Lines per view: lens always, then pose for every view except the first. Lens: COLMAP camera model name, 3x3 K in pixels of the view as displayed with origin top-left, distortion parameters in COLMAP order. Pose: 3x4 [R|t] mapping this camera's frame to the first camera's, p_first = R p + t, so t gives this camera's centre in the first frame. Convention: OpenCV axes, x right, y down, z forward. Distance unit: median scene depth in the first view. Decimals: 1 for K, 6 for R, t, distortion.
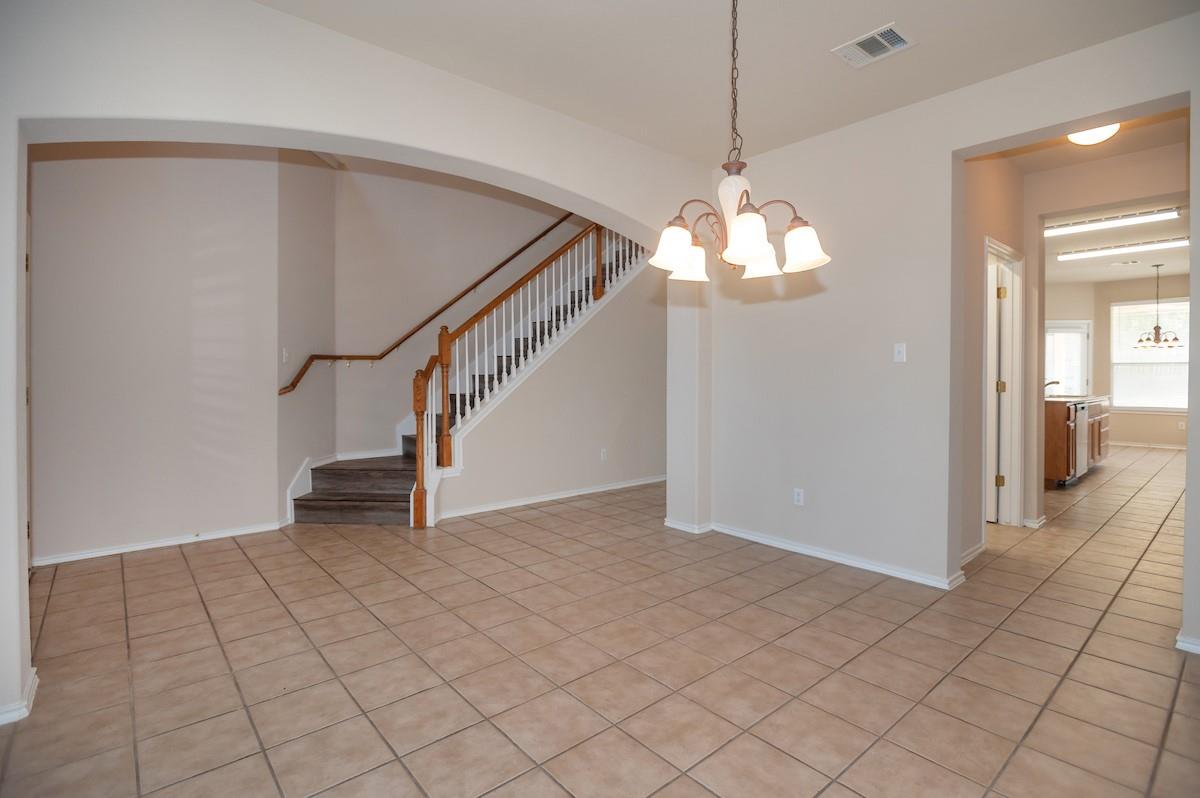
lens RADIAL K [[572.2, 0, 600.9], [0, 572.2, 378.7], [0, 0, 1]] dist [-0.003981, -0.000341]
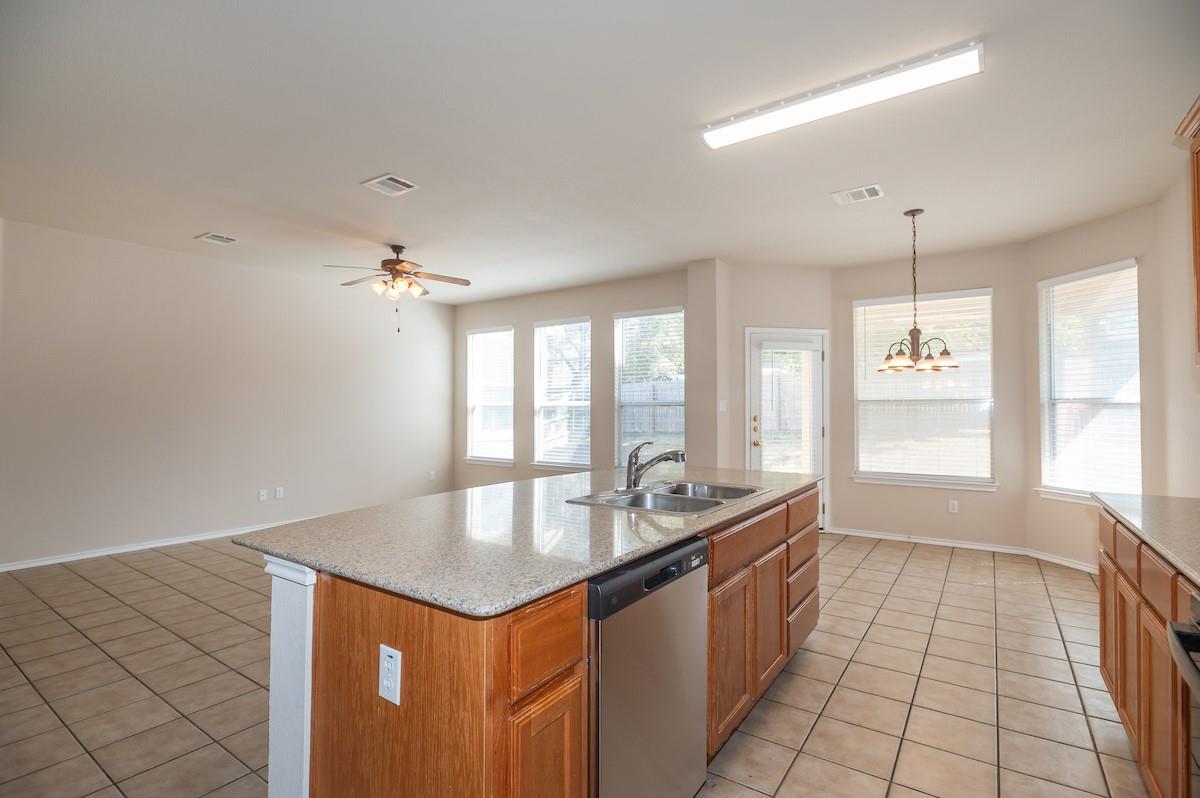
lens RADIAL K [[555.4, 0, 614.0], [0, 555.4, 396.0], [0, 0, 1]] dist [-0.003715, -0.000427]
pose [[0.964838, 0.006596, 0.262762, 0.578648], [0.002230, 0.999444, -0.033274, -0.015190], [-0.262836, 0.032690, 0.964287, 0.585770]]
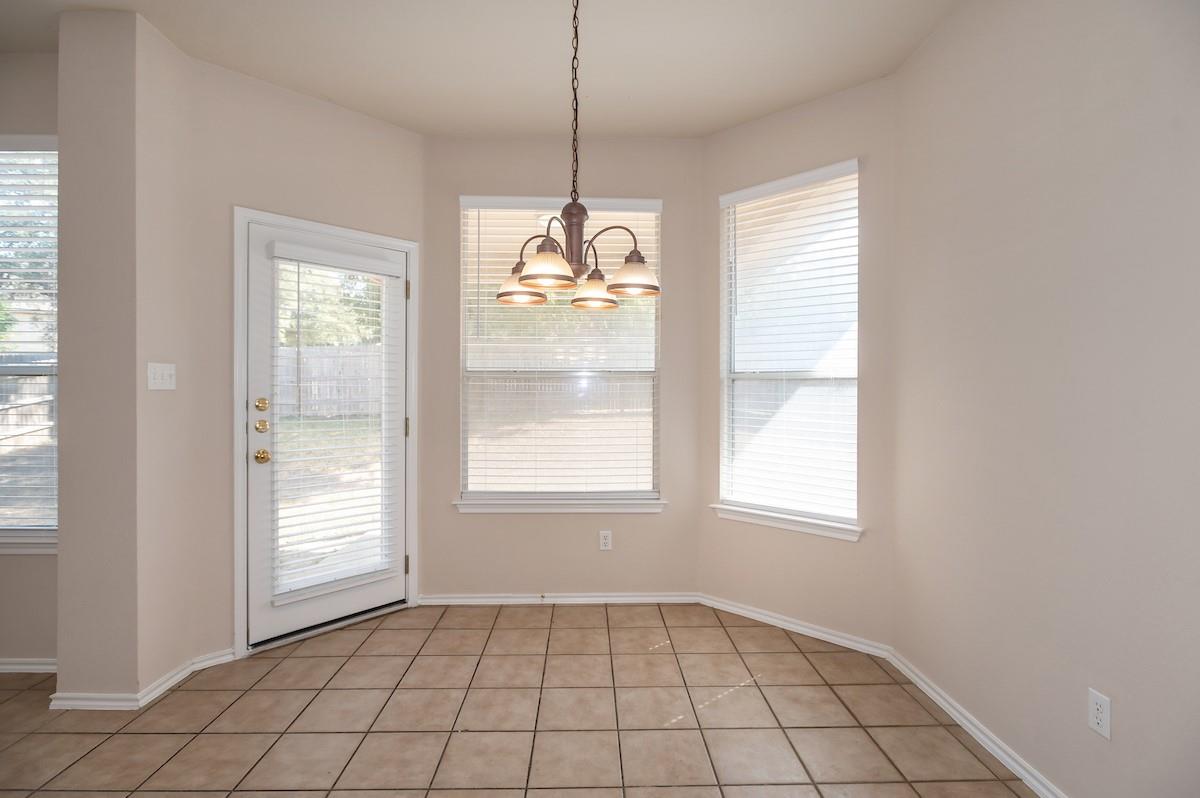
lens RADIAL K [[571.3, 0, 600.0], [0, 571.3, 399.0], [0, 0, 1]] dist [-0.031363, -0.000355]
pose [[0.635554, -0.009351, 0.772000, 0.798556], [0.004794, 0.999955, 0.008165, -0.015136], [-0.772042, -0.001488, 0.635570, 0.838619]]
